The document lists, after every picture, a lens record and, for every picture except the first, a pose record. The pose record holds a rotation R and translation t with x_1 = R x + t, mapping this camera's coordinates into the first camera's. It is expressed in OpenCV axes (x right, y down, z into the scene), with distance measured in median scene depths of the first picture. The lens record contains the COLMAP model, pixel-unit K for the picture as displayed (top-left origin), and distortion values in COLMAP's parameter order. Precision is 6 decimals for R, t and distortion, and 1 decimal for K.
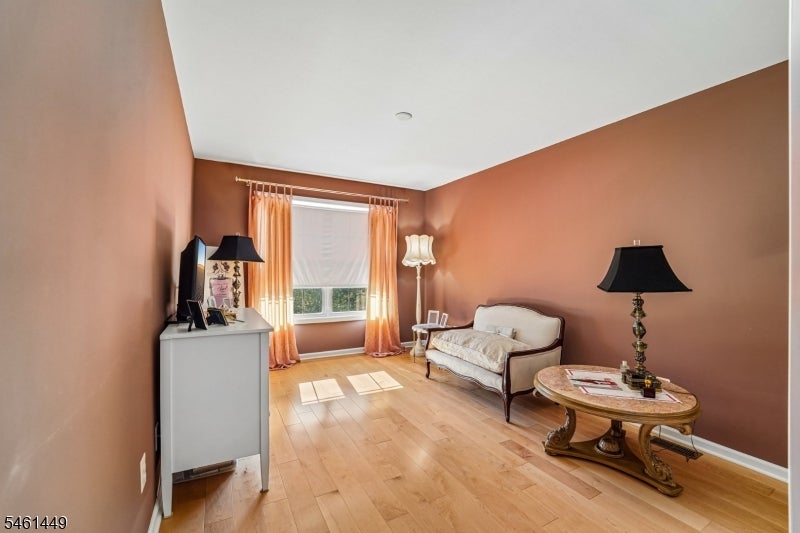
lens RADIAL K [[328.7, 0, 401.8], [0, 328.7, 265.6], [0, 0, 1]] dist [0.001132, -0.007062]
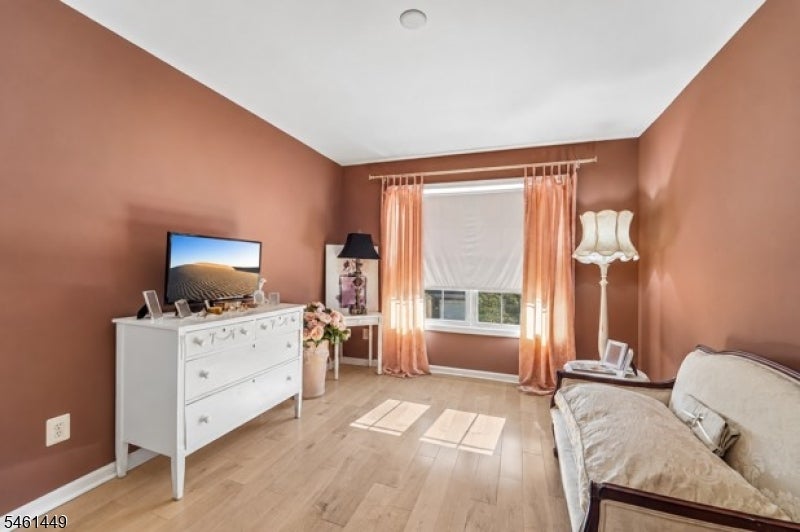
lens RADIAL K [[331.1, 0, 400.0], [0, 331.1, 266.0], [0, 0, 1]] dist [-0.001639, -0.000368]
pose [[0.664568, 0.001574, -0.747226, 0.289593], [-0.000975, 0.999999, 0.001239, 0.006394], [0.747227, -0.000095, 0.664569, 0.358040]]
